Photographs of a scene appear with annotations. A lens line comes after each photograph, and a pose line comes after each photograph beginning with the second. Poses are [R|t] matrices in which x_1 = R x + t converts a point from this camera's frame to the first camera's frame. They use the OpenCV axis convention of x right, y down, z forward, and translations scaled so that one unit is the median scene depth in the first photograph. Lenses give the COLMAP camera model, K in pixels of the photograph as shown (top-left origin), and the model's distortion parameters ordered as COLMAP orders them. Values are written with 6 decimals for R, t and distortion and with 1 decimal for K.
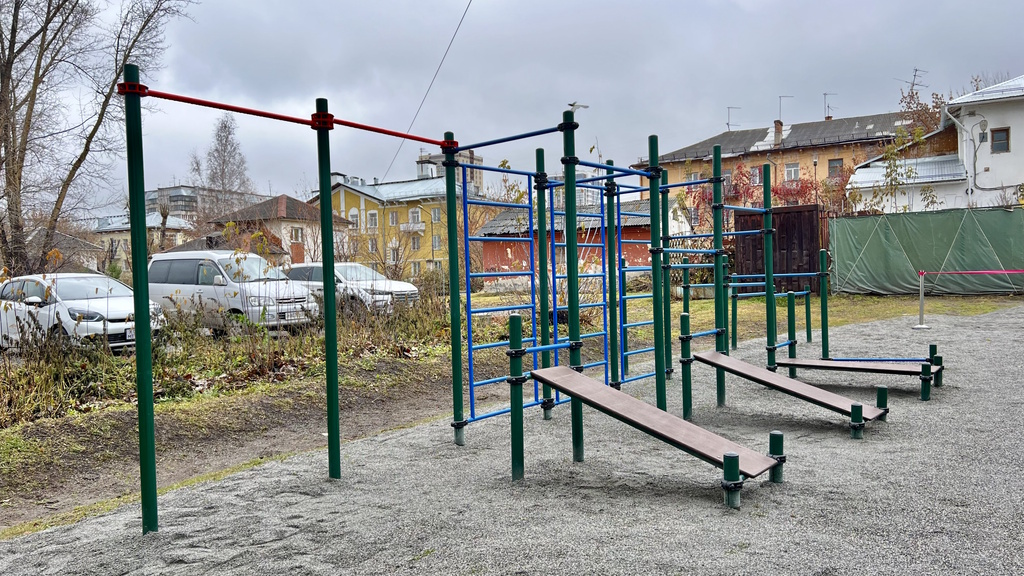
lens RADIAL K [[773.3, 0, 519.4], [0, 773.3, 287.5], [0, 0, 1]] dist [0.059991, -0.053519]
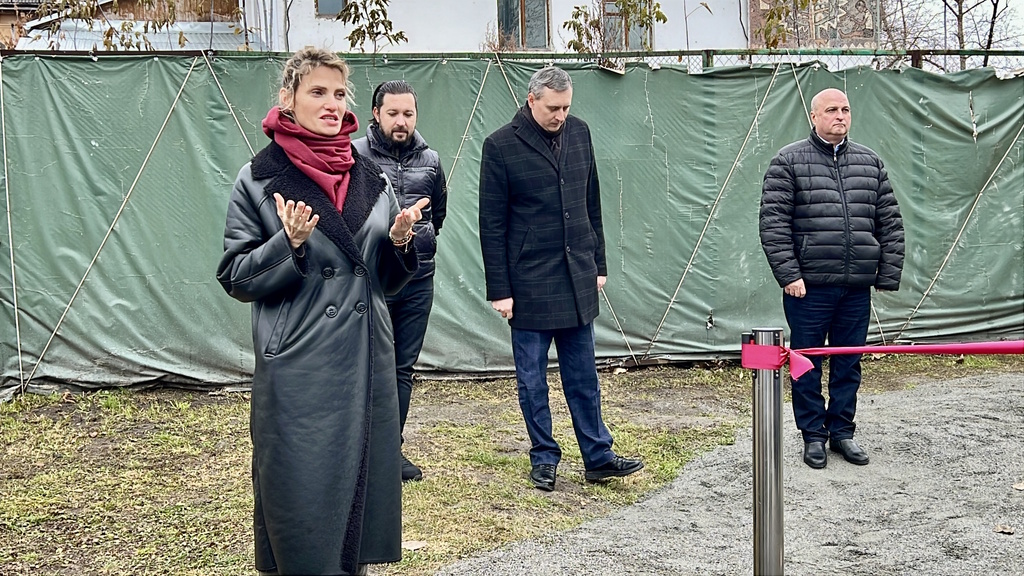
lens RADIAL K [[1269.0, 0, 518.5], [0, 1269.0, 300.0], [0, 0, 1]] dist [0.087164, 0.000000]
pose [[0.708388, -0.020634, 0.705522, 0.250252], [0.016108, 0.999785, 0.013067, -0.020801], [-0.705640, 0.002108, 0.708568, 0.640127]]
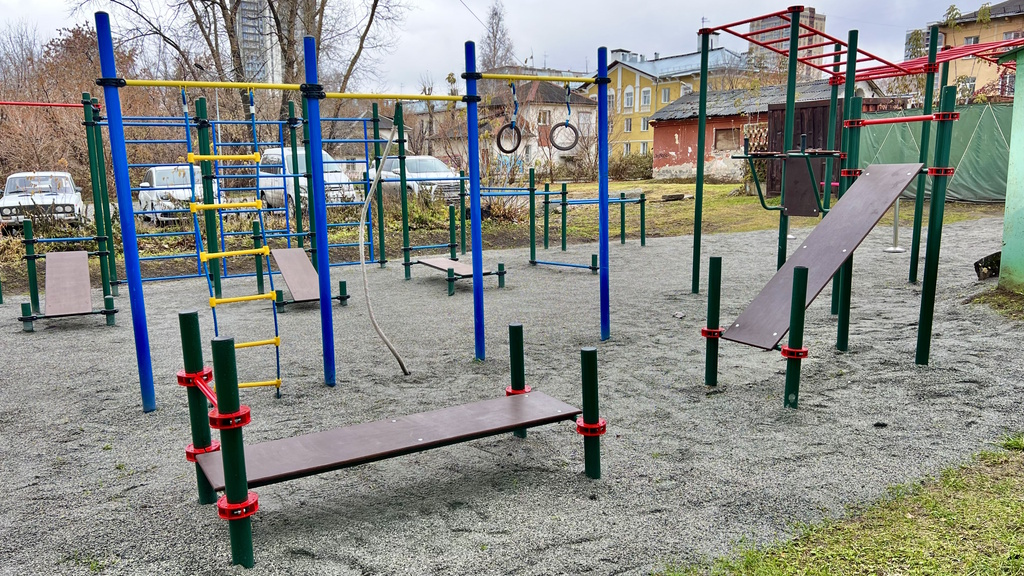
lens RADIAL K [[773.3, 0, 502.0], [0, 773.3, 285.5], [0, 0, 1]] dist [0.059991, -0.053519]
pose [[0.904093, 0.082022, -0.419390, 0.436901], [-0.015287, 0.986987, 0.160074, -0.030123], [0.427062, -0.138310, 0.893582, -0.036492]]
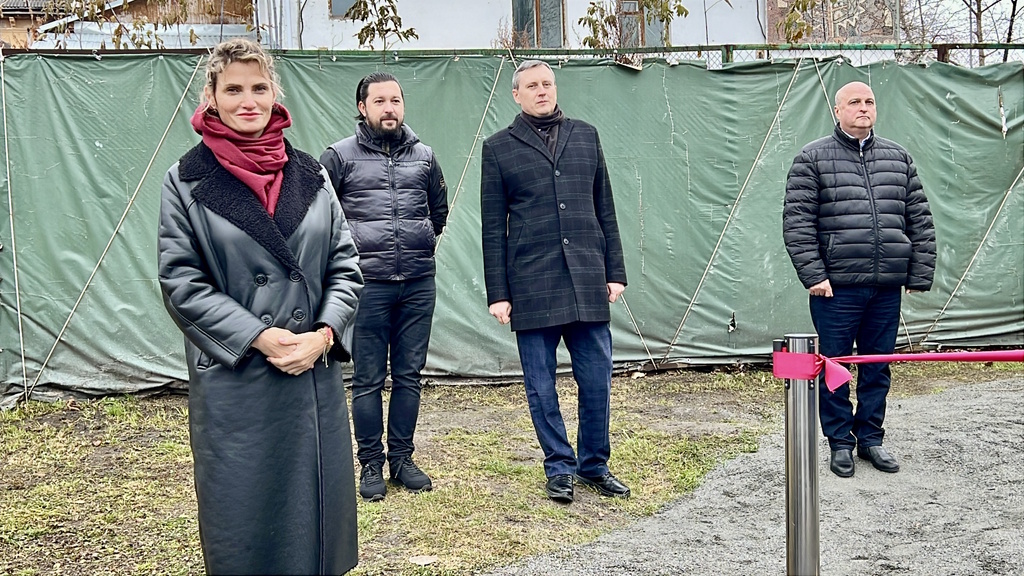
lens RADIAL K [[1269.0, 0, 519.6], [0, 1269.0, 302.0], [0, 0, 1]] dist [0.087164, 0.000000]
pose [[0.716972, -0.023591, 0.696703, 0.258282], [0.020467, 0.999709, 0.012788, -0.020928], [-0.696801, 0.005091, 0.717246, 0.647434]]
